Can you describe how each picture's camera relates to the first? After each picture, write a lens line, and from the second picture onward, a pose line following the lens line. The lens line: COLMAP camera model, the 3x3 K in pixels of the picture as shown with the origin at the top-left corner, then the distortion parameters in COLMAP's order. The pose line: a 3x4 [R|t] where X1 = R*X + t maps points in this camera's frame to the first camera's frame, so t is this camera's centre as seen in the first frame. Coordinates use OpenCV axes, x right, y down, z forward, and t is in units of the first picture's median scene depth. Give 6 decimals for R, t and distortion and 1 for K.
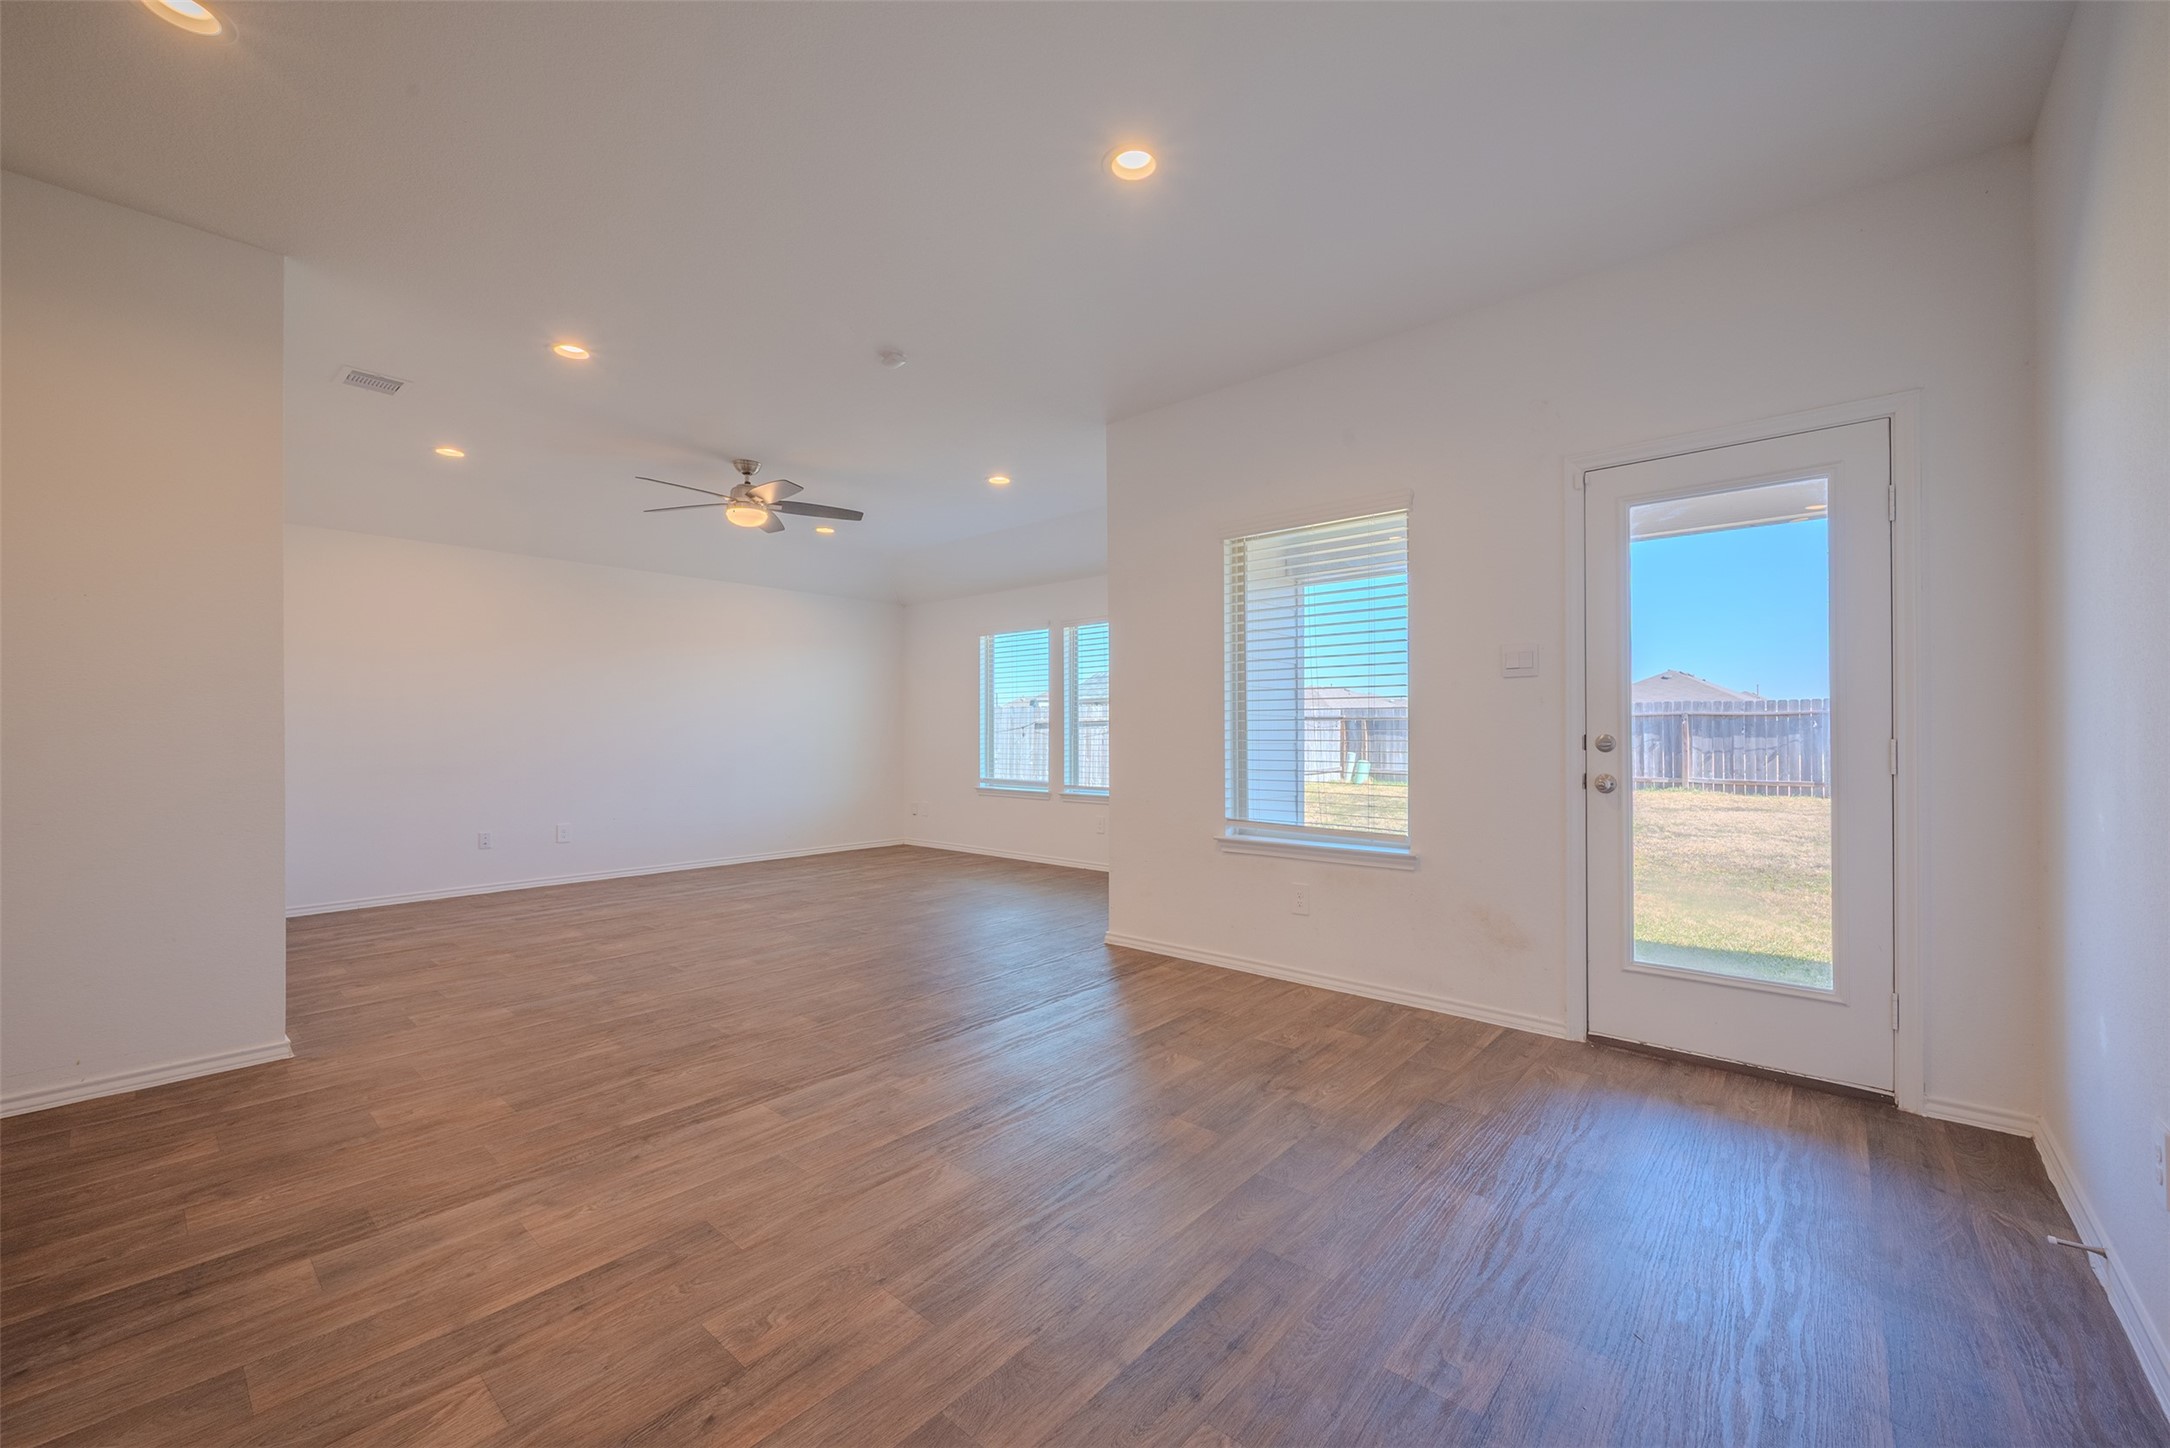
lens RADIAL K [[856.1, 0, 1095.2], [0, 856.1, 729.6], [0, 0, 1]] dist [-0.000765, -0.000101]
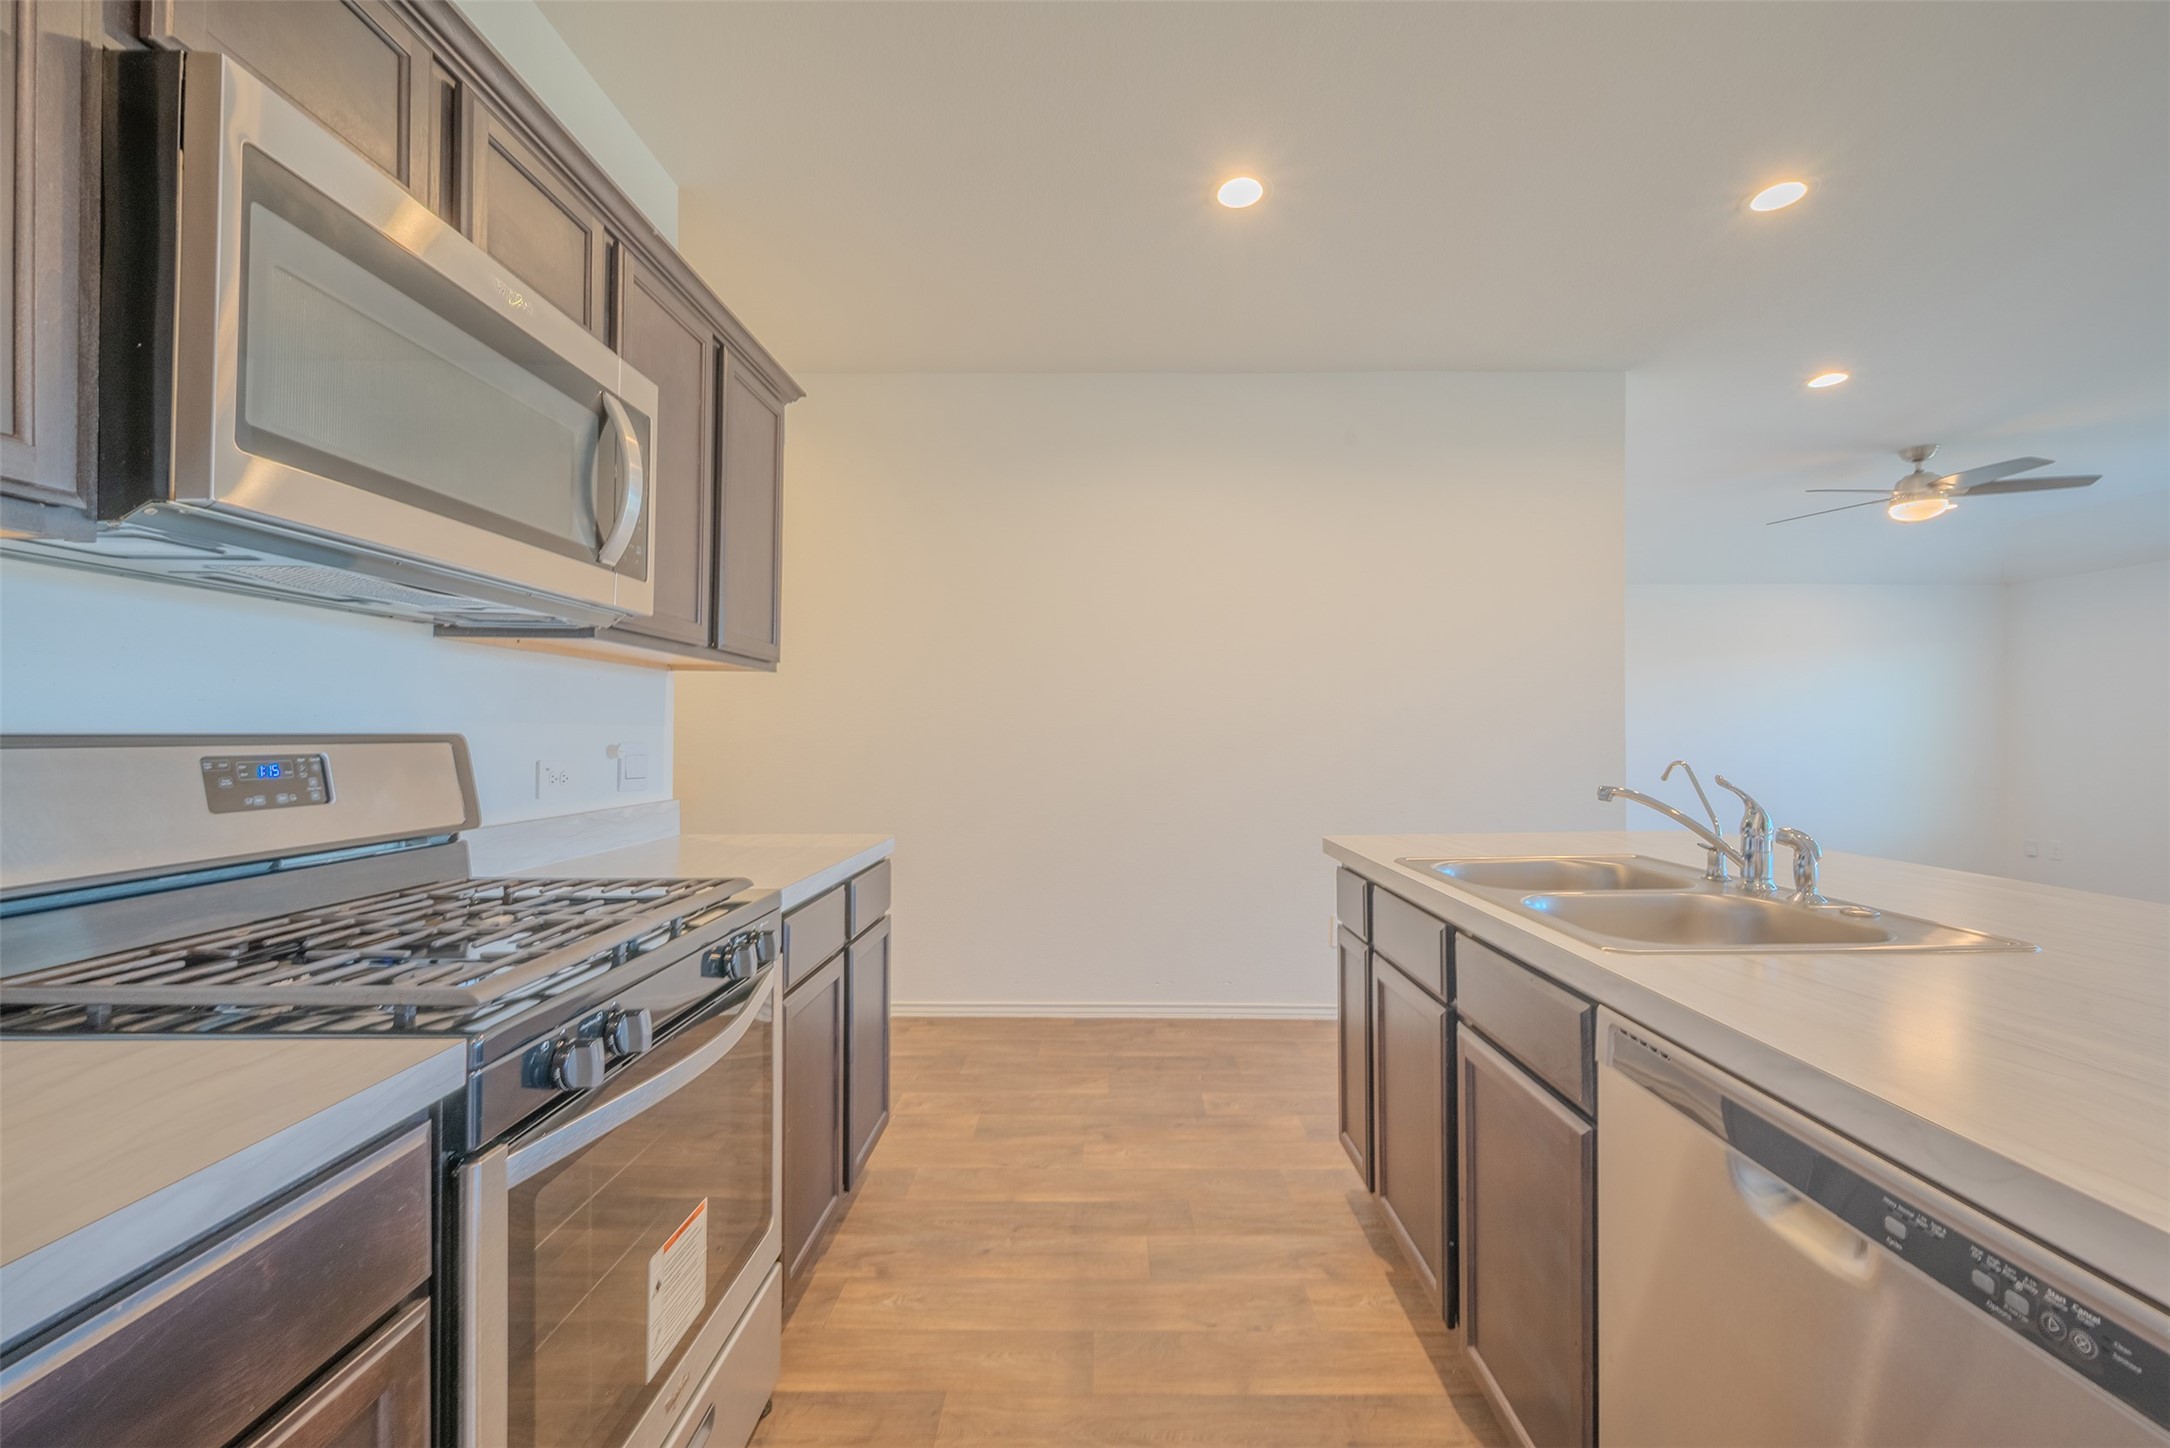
lens RADIAL K [[856.1, 0, 1095.2], [0, 856.1, 729.6], [0, 0, 1]] dist [-0.000765, -0.000101]
pose [[0.648972, -0.000422, -0.760812, -0.396682], [-0.001424, 0.999997, -0.001769, -0.025336], [0.760811, 0.002232, 0.648970, -0.305754]]
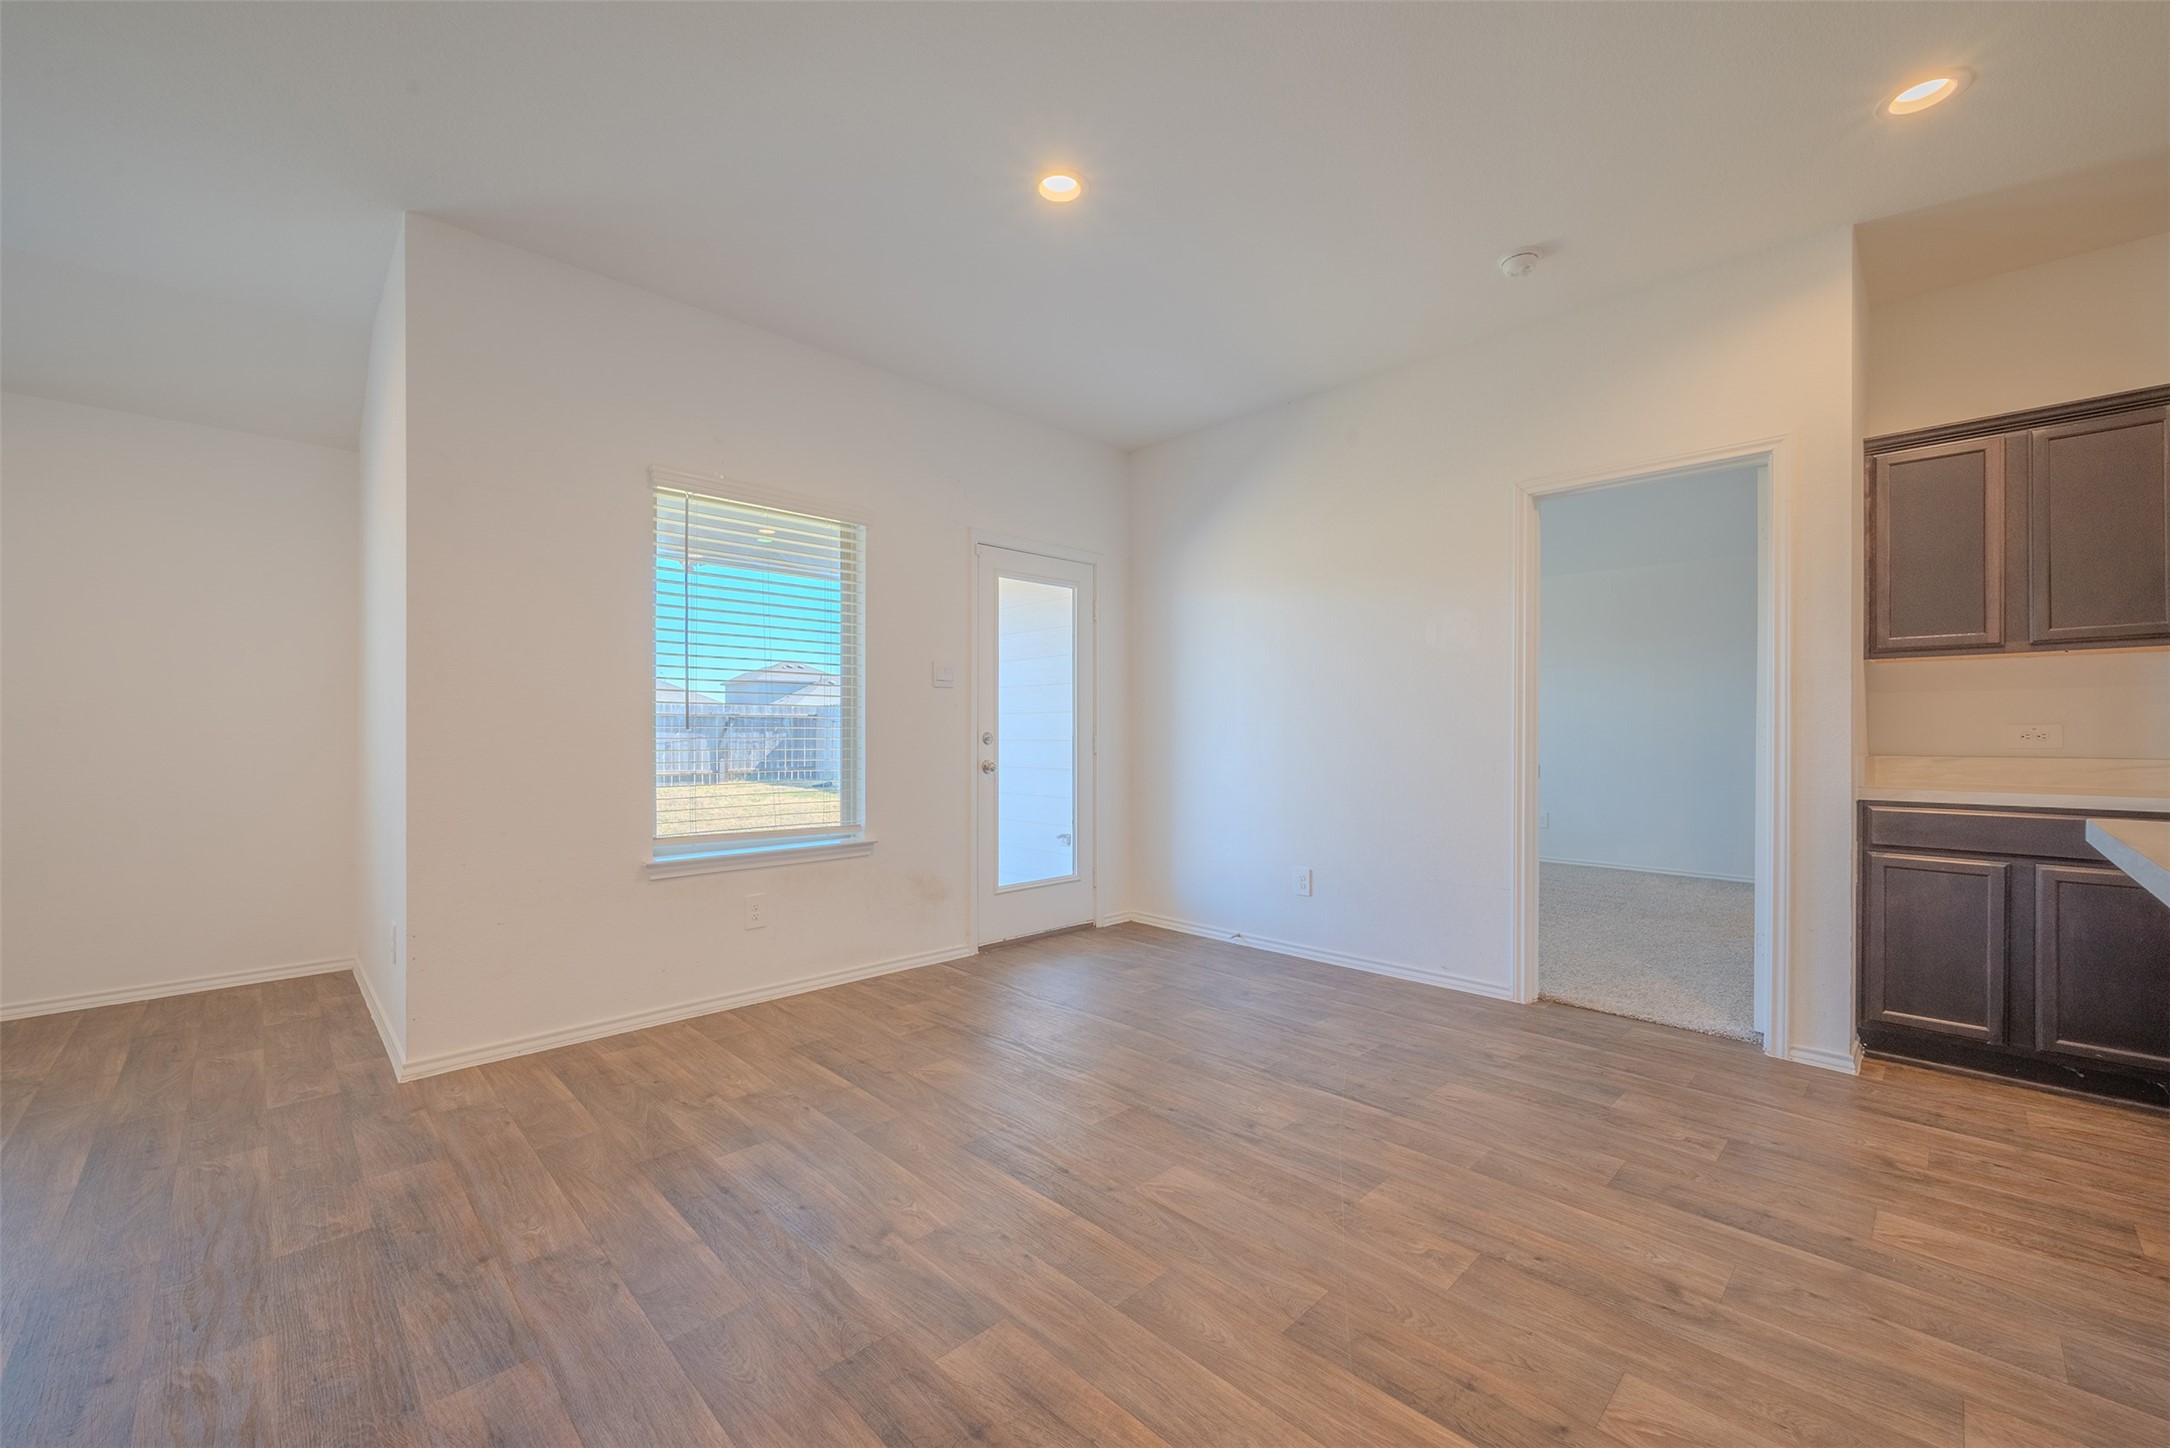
lens RADIAL K [[859.8, 0, 1094.1], [0, 859.8, 728.3], [0, 0, 1]] dist [-0.002006, 0.000618]
pose [[0.078439, 0.003408, 0.996913, -0.664868], [-0.005977, 0.999978, -0.002948, 0.002580], [-0.996901, -0.005727, 0.078458, 0.579386]]
